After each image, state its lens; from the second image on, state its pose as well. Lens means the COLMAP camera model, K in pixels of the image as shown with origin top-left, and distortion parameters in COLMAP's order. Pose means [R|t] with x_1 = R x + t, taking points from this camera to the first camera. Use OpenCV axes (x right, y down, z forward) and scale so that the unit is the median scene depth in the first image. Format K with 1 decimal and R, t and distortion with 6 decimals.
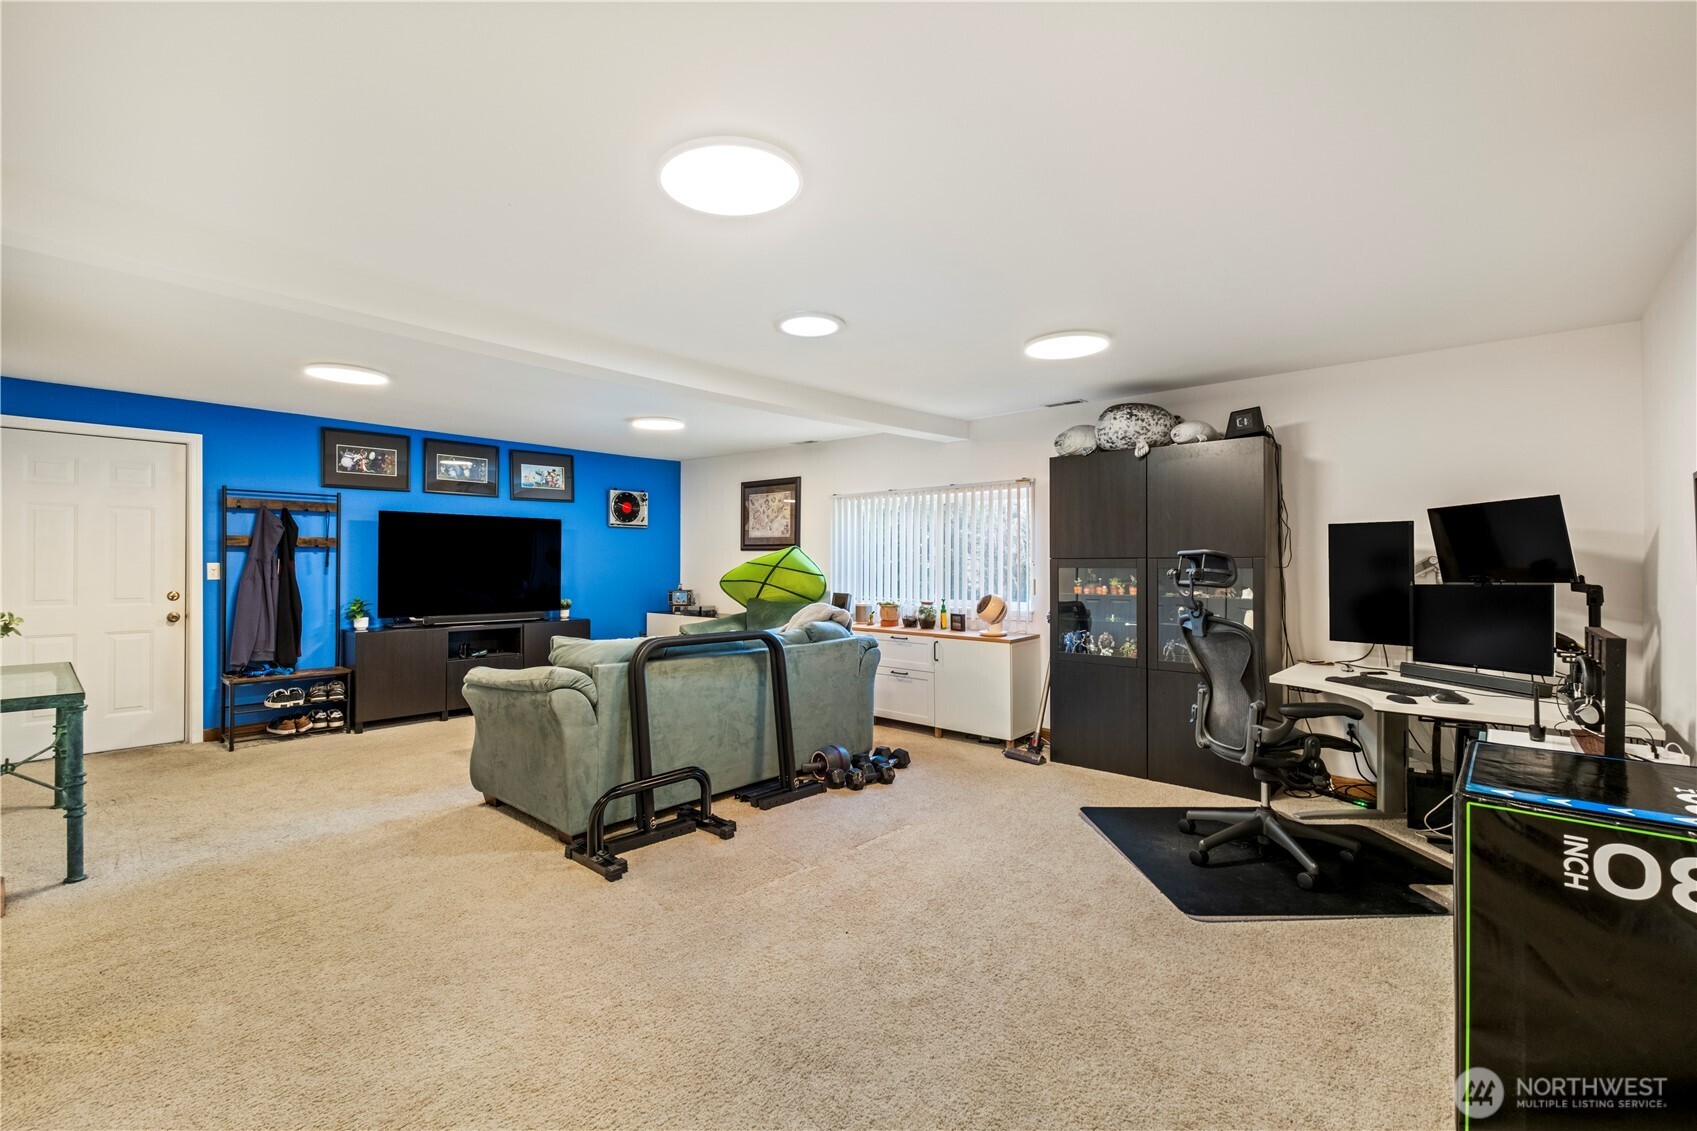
lens RADIAL K [[734.5, 0, 843.6], [0, 734.5, 559.6], [0, 0, 1]] dist [-0.006727, -0.001642]
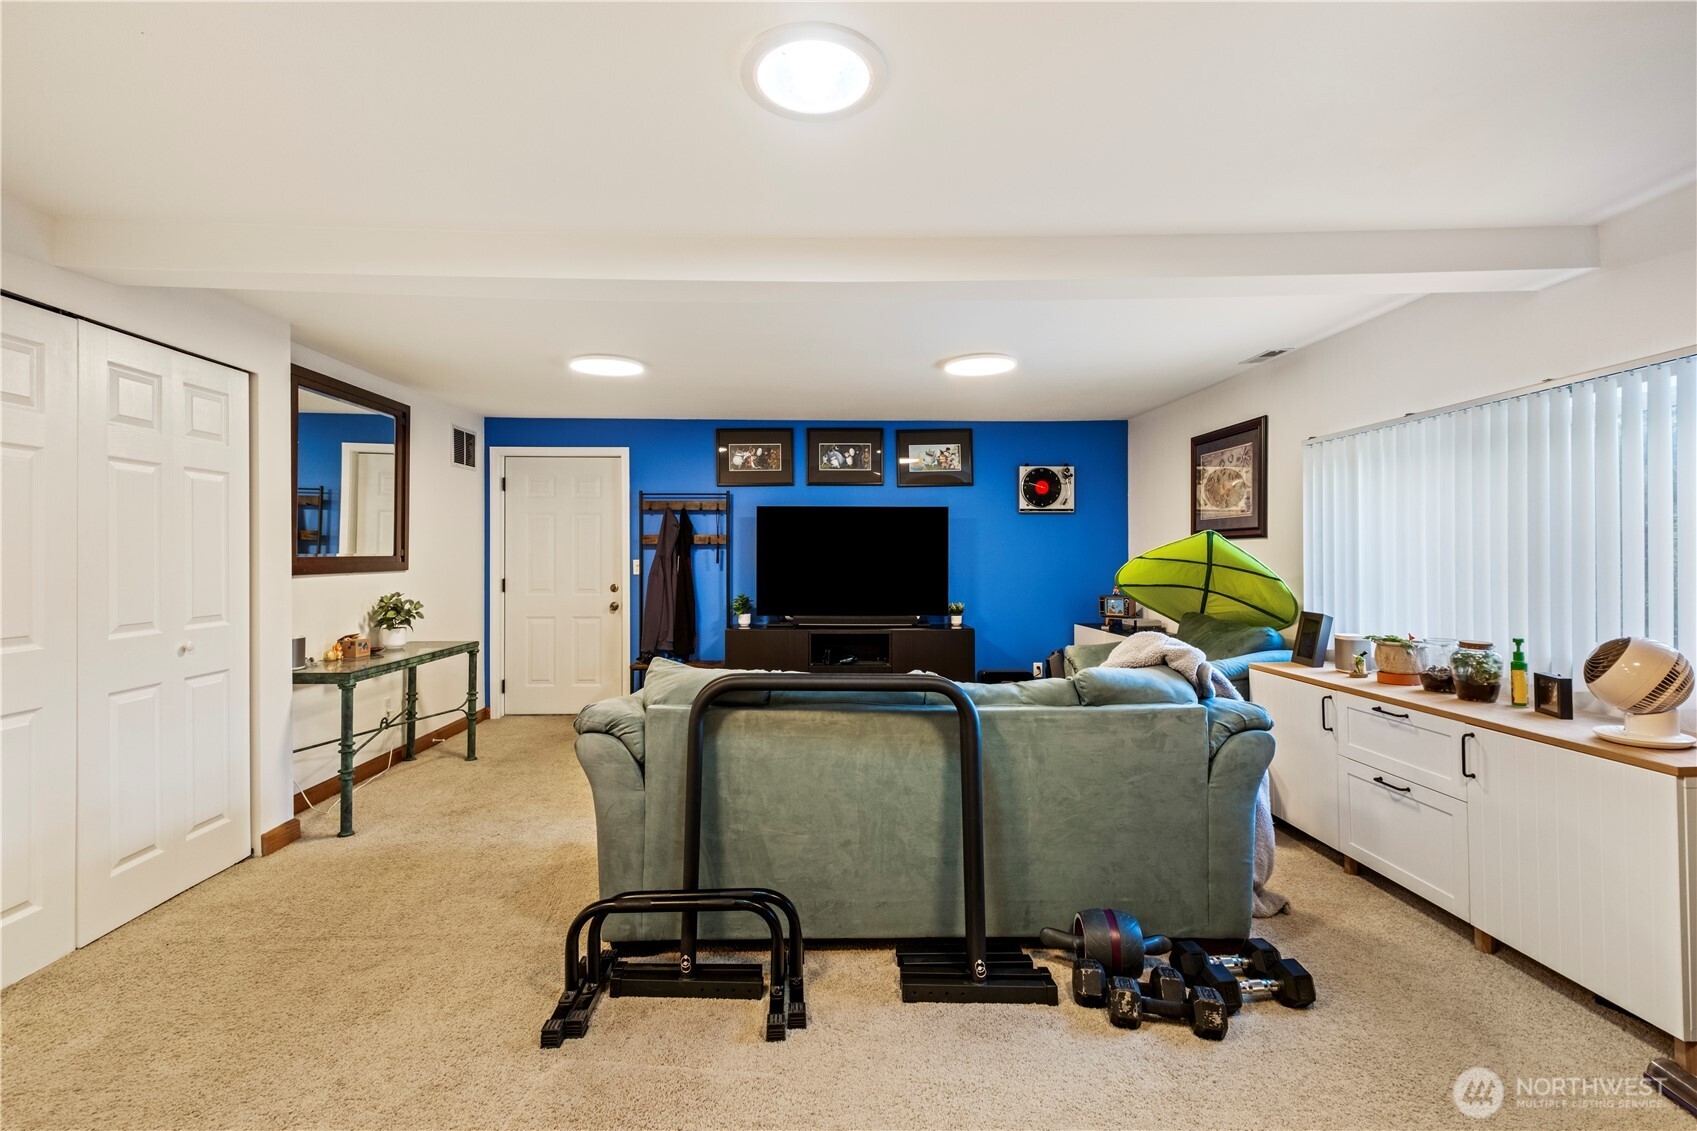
lens RADIAL K [[760.7, 0, 844.4], [0, 760.7, 551.8], [0, 0, 1]] dist [0.001520, -0.000642]
pose [[0.684108, -0.008557, -0.729330, 0.200260], [0.005896, 0.999963, -0.006203, 0.001325], [0.729356, -0.000057, 0.684134, 0.397183]]
